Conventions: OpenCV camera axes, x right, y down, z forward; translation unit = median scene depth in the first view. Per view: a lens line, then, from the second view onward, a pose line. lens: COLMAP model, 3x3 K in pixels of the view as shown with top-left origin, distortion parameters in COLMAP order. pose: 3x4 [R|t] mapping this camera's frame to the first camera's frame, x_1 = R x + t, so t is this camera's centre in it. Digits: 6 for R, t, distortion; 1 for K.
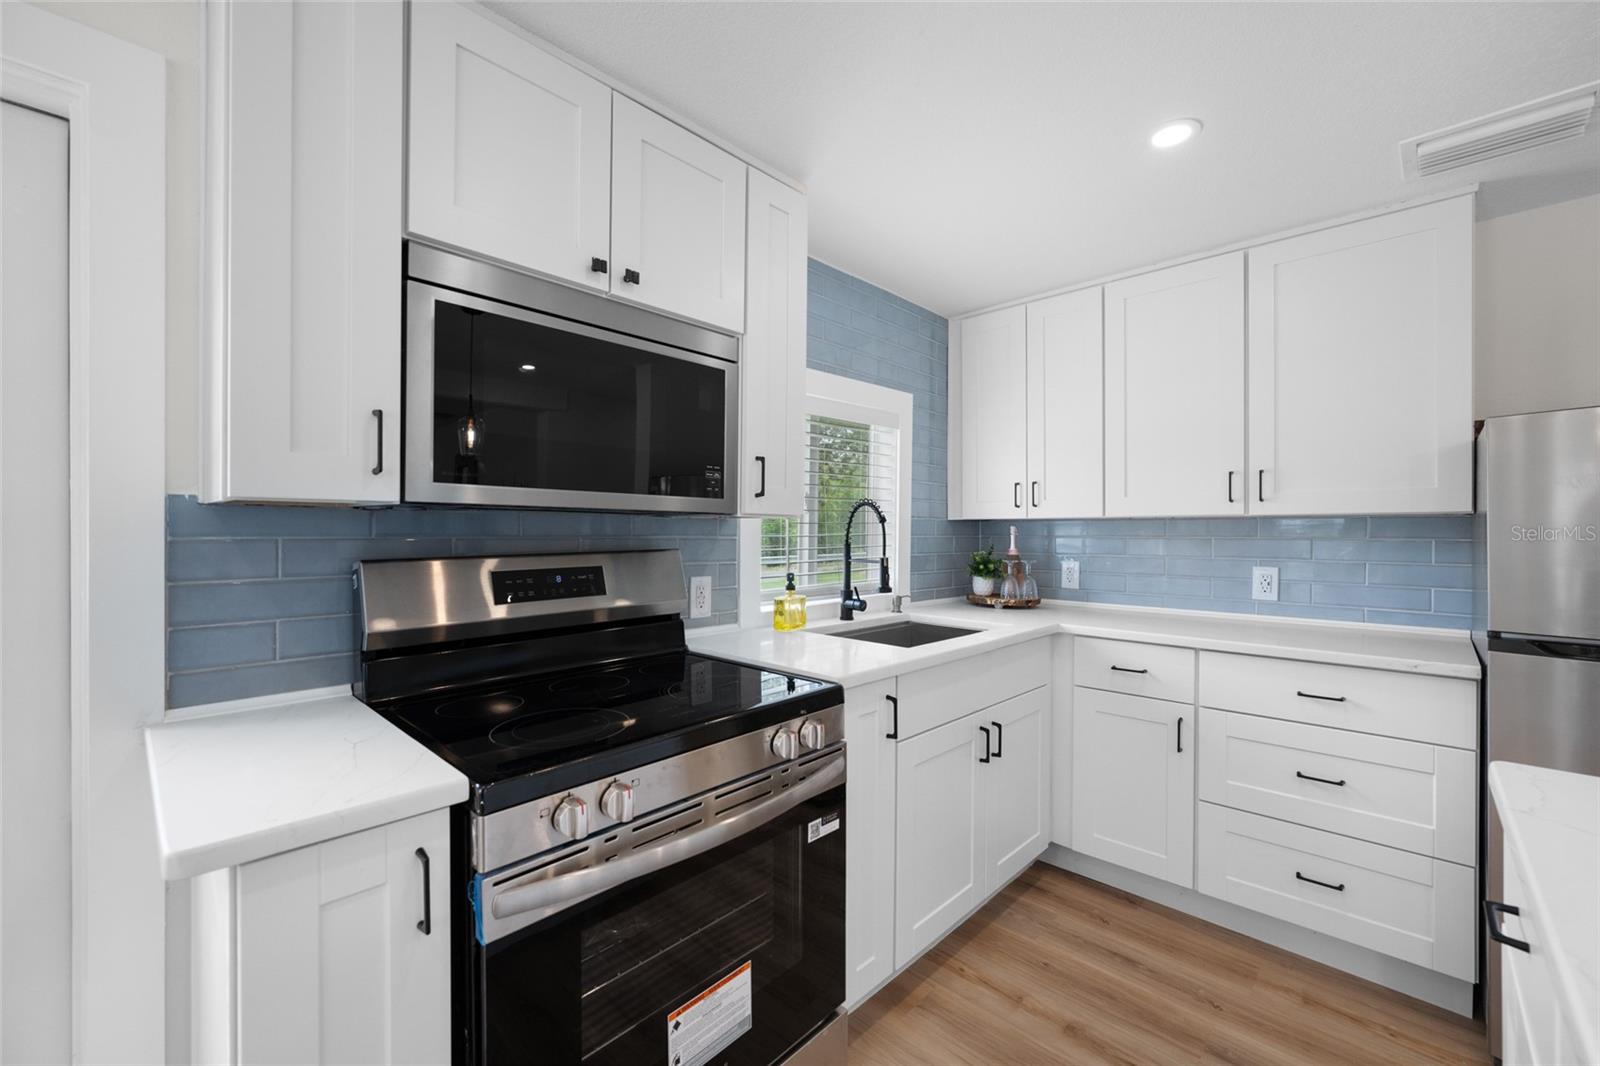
lens RADIAL K [[656.3, 0, 802.1], [0, 656.3, 535.0], [0, 0, 1]] dist [-0.000516, -0.000179]
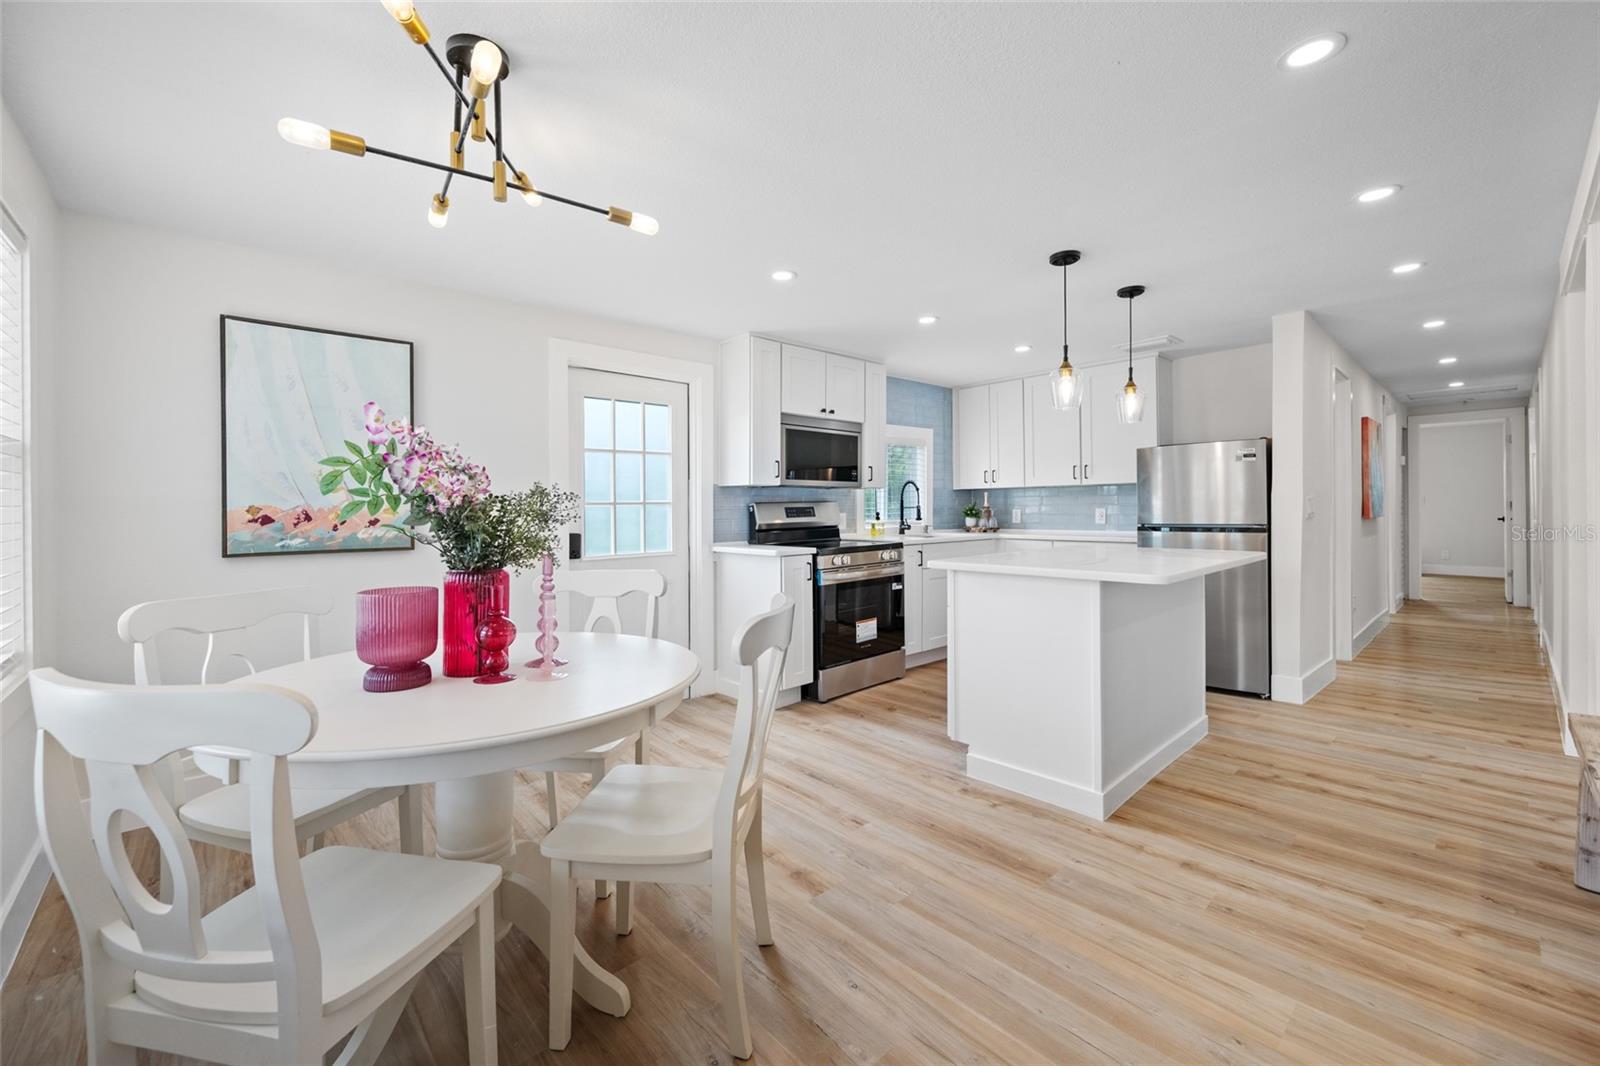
lens RADIAL K [[653.8, 0, 793.2], [0, 653.8, 509.7], [0, 0, 1]] dist [0.022175, 0.000105]
pose [[0.995788, -0.016007, -0.090276, -0.114486], [0.015361, 0.999851, -0.007842, 0.064590], [0.090388, 0.006422, 0.995886, -1.435086]]
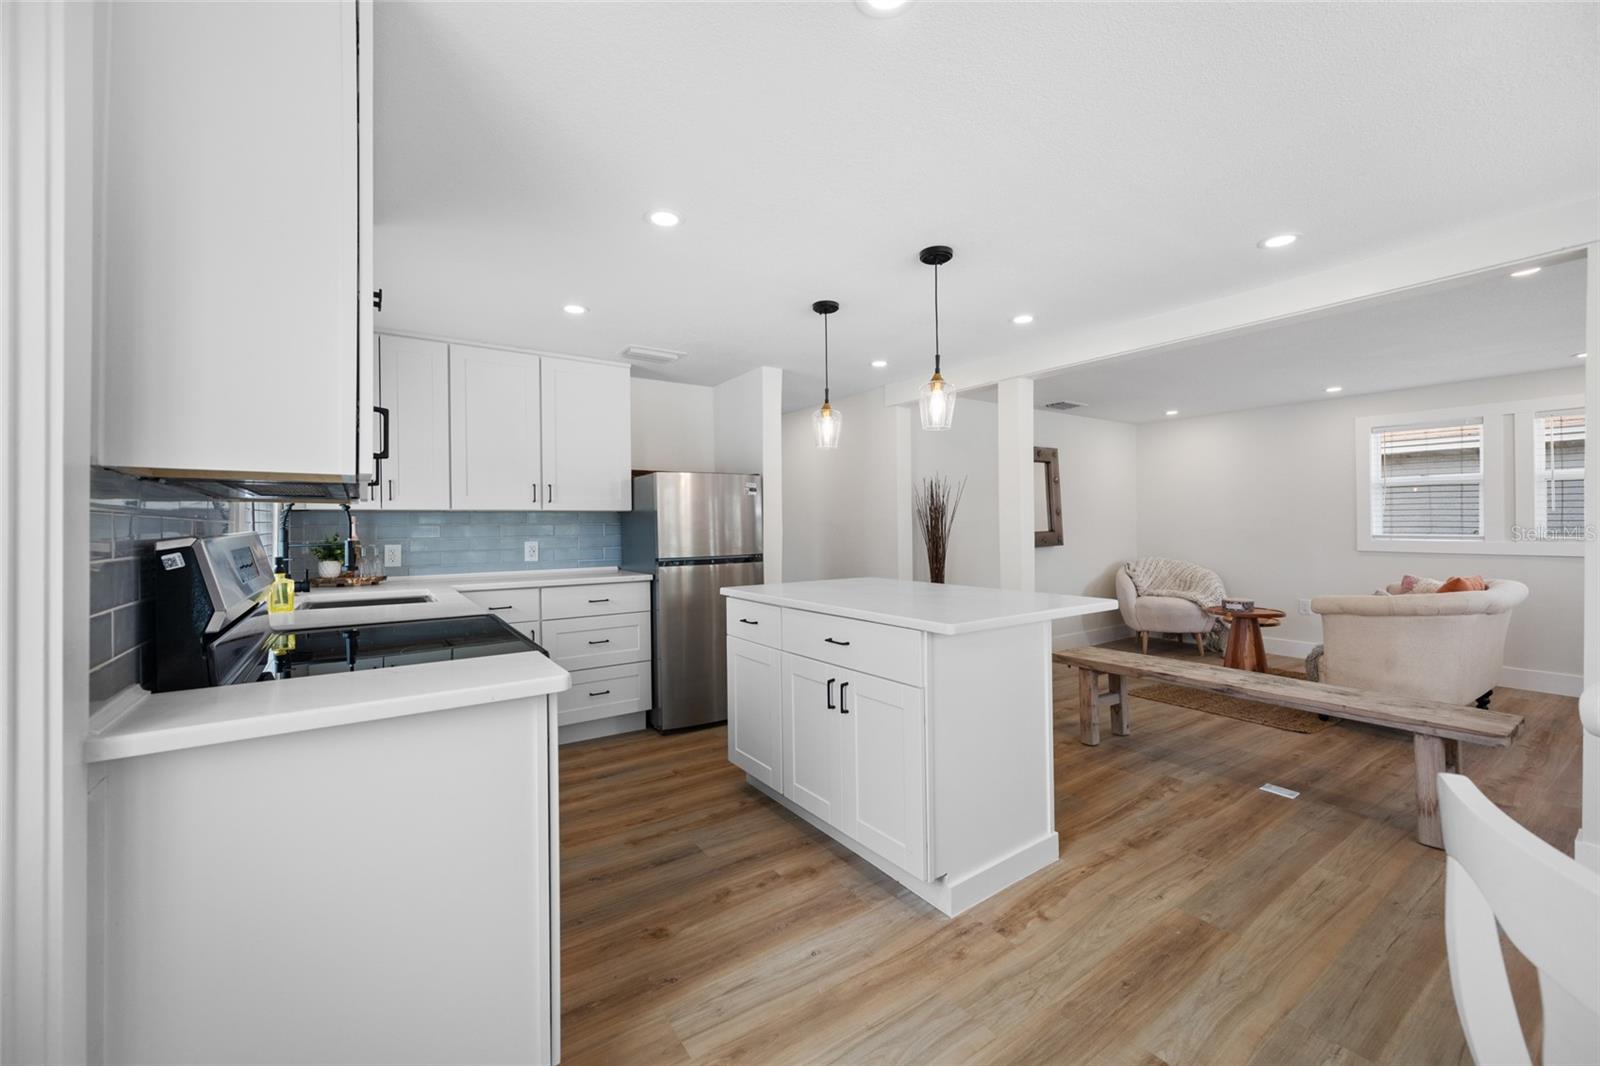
lens RADIAL K [[640.0, 0, 808.0], [0, 640.0, 534.3], [0, 0, 1]] dist [0.001135, 0.000142]
pose [[0.197719, -0.015673, 0.980133, -0.862406], [0.016248, 0.999787, 0.012709, 0.023932], [-0.980124, 0.013412, 0.197932, -0.014963]]
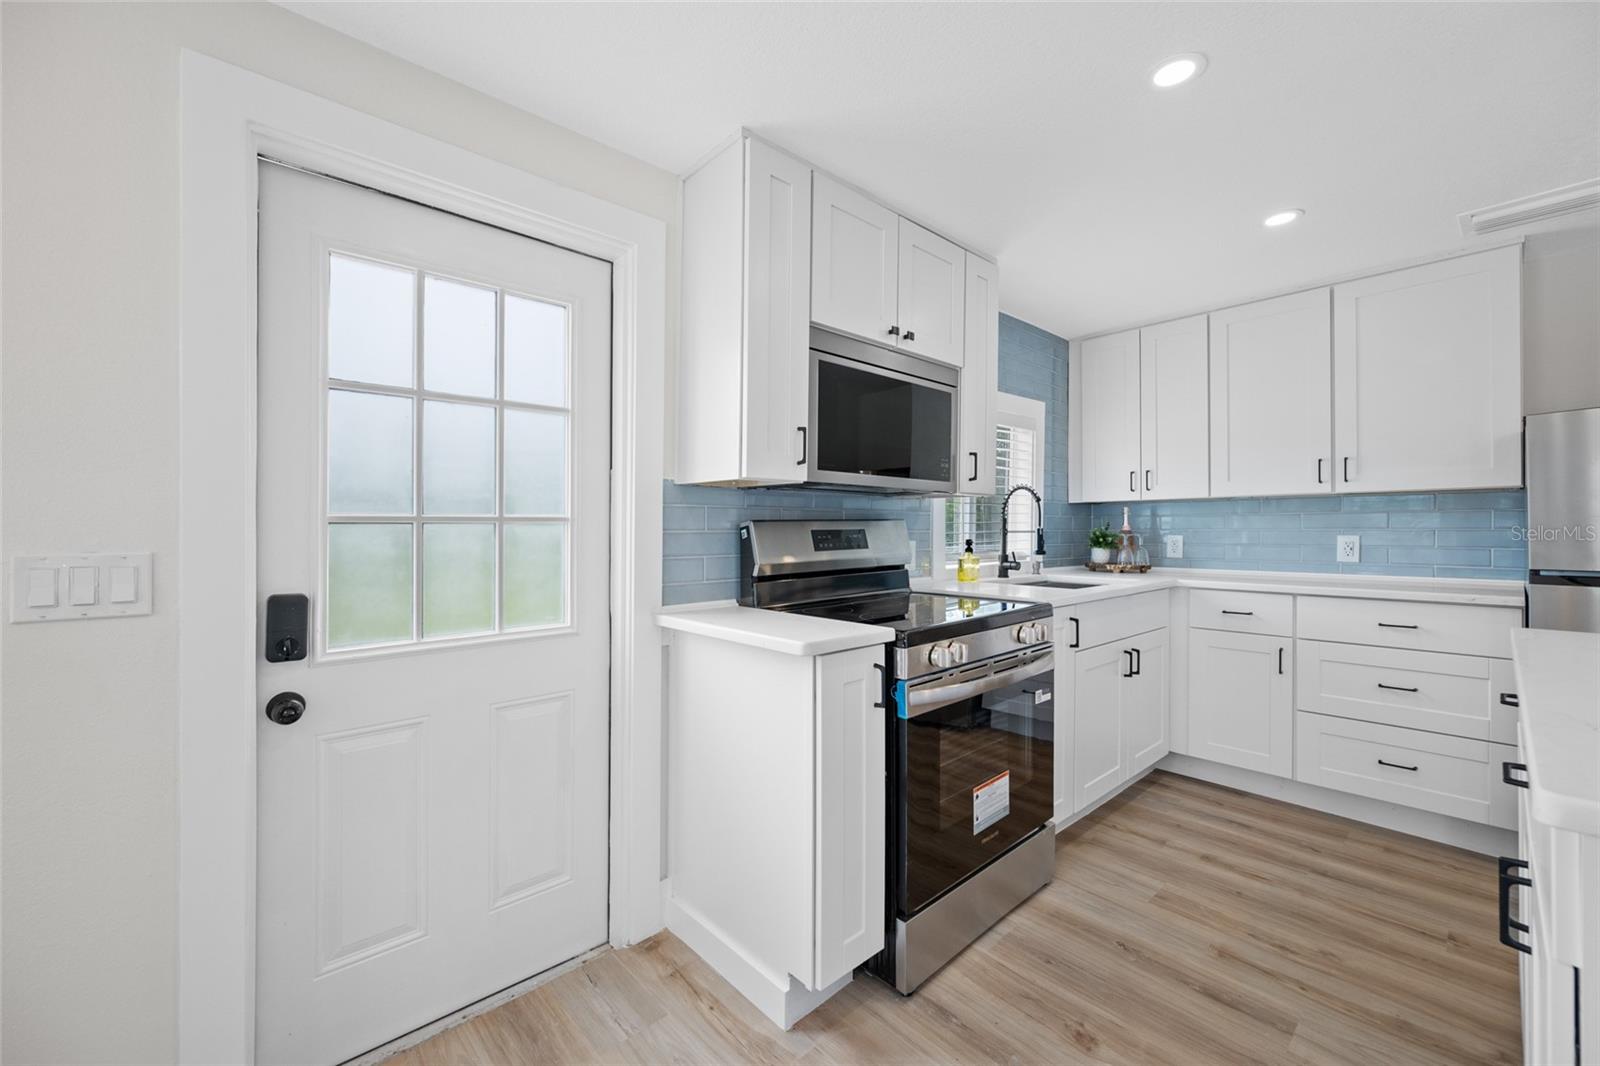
lens RADIAL K [[637.9, 0, 791.8], [0, 637.9, 531.9], [0, 0, 1]] dist [0.001279, 0.000195]
pose [[0.996154, -0.005112, -0.087470, -0.275143], [0.005000, 0.999986, -0.001508, 0.044164], [0.087477, 0.001065, 0.996166, -0.343828]]
